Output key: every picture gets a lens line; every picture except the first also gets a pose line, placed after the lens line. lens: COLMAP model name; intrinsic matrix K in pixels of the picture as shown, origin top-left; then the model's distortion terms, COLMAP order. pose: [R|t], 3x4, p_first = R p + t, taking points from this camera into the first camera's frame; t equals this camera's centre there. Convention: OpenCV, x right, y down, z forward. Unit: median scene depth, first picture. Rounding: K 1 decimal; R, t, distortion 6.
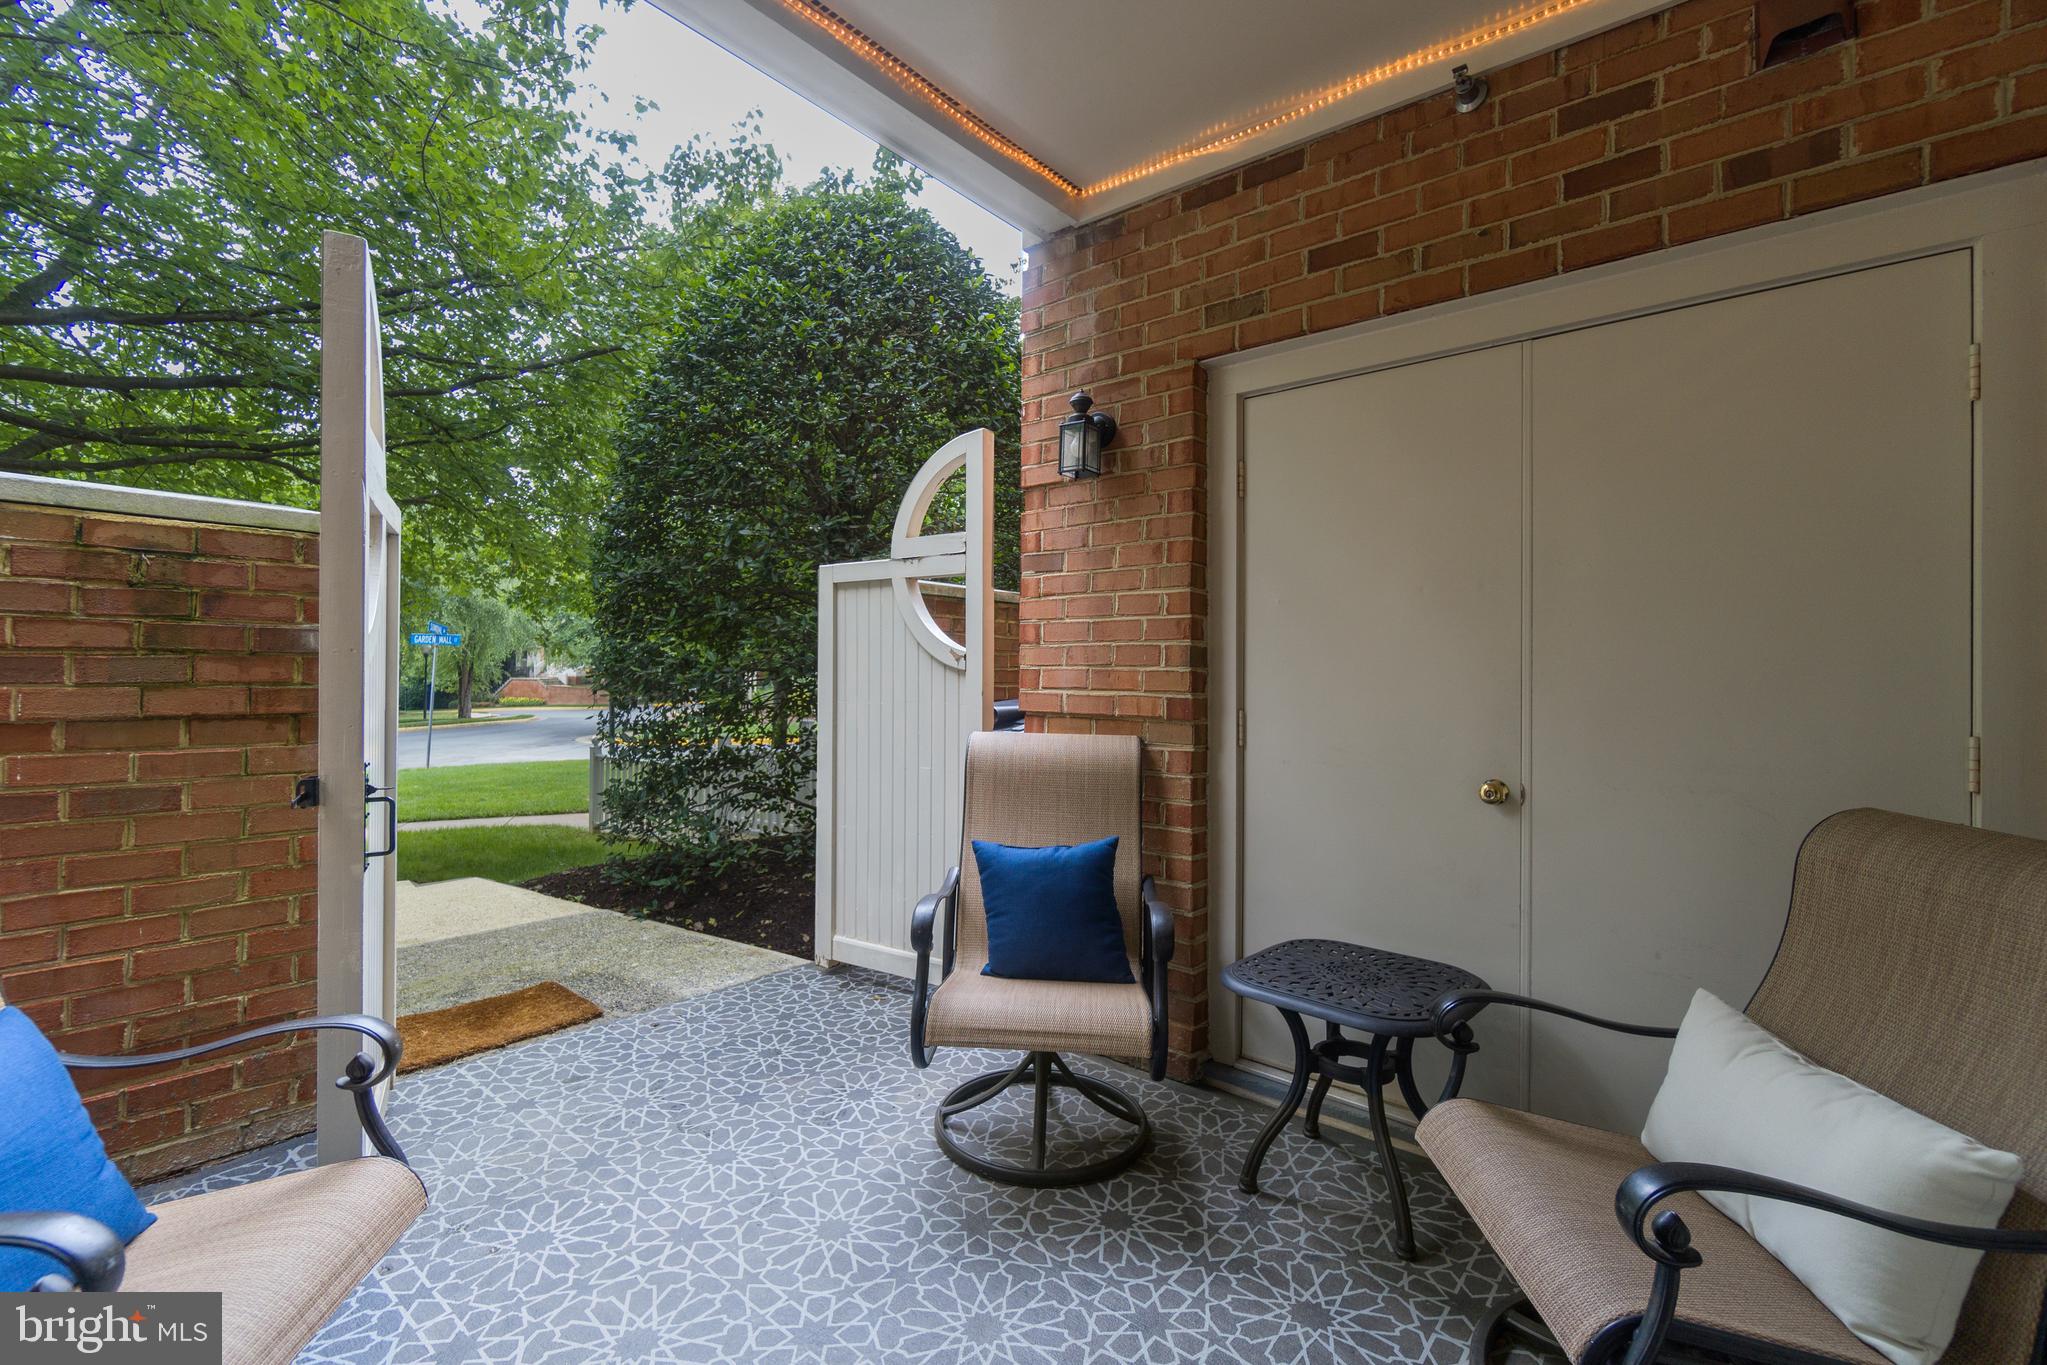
lens RADIAL K [[886.6, 0, 1023.9], [0, 886.6, 672.6], [0, 0, 1]] dist [-0.000476, -0.000043]
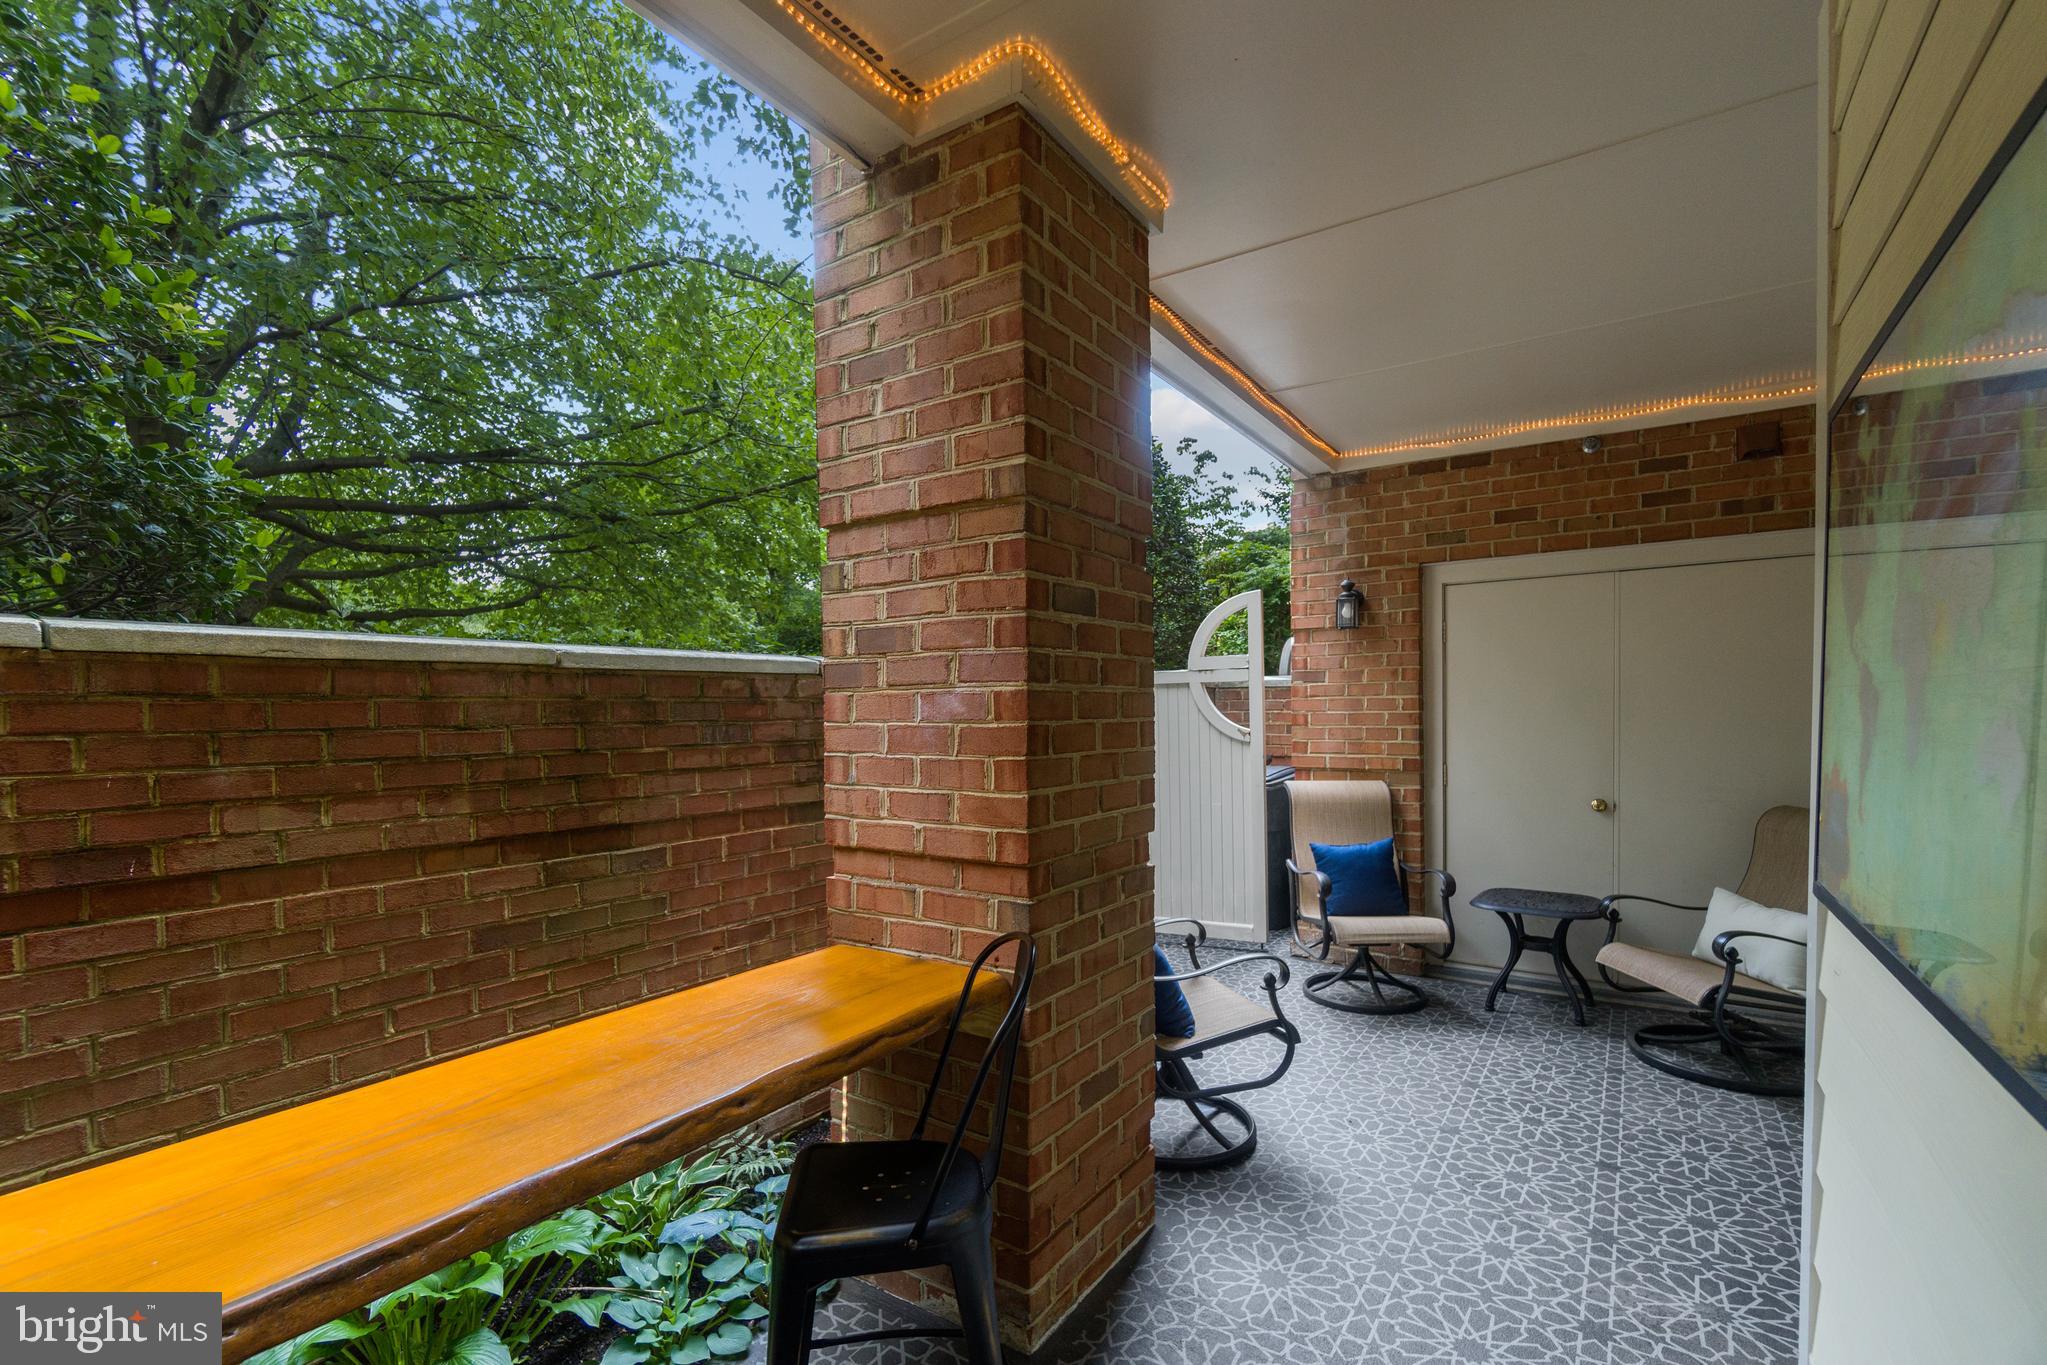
lens RADIAL K [[902.9, 0, 1020.9], [0, 902.9, 741.8], [0, 0, 1]] dist [-0.000687, -0.000006]
pose [[0.994527, -0.024717, 0.101519, -0.767360], [0.021097, 0.999108, 0.036580, -0.085251], [-0.102332, -0.034238, 0.994161, -0.685860]]
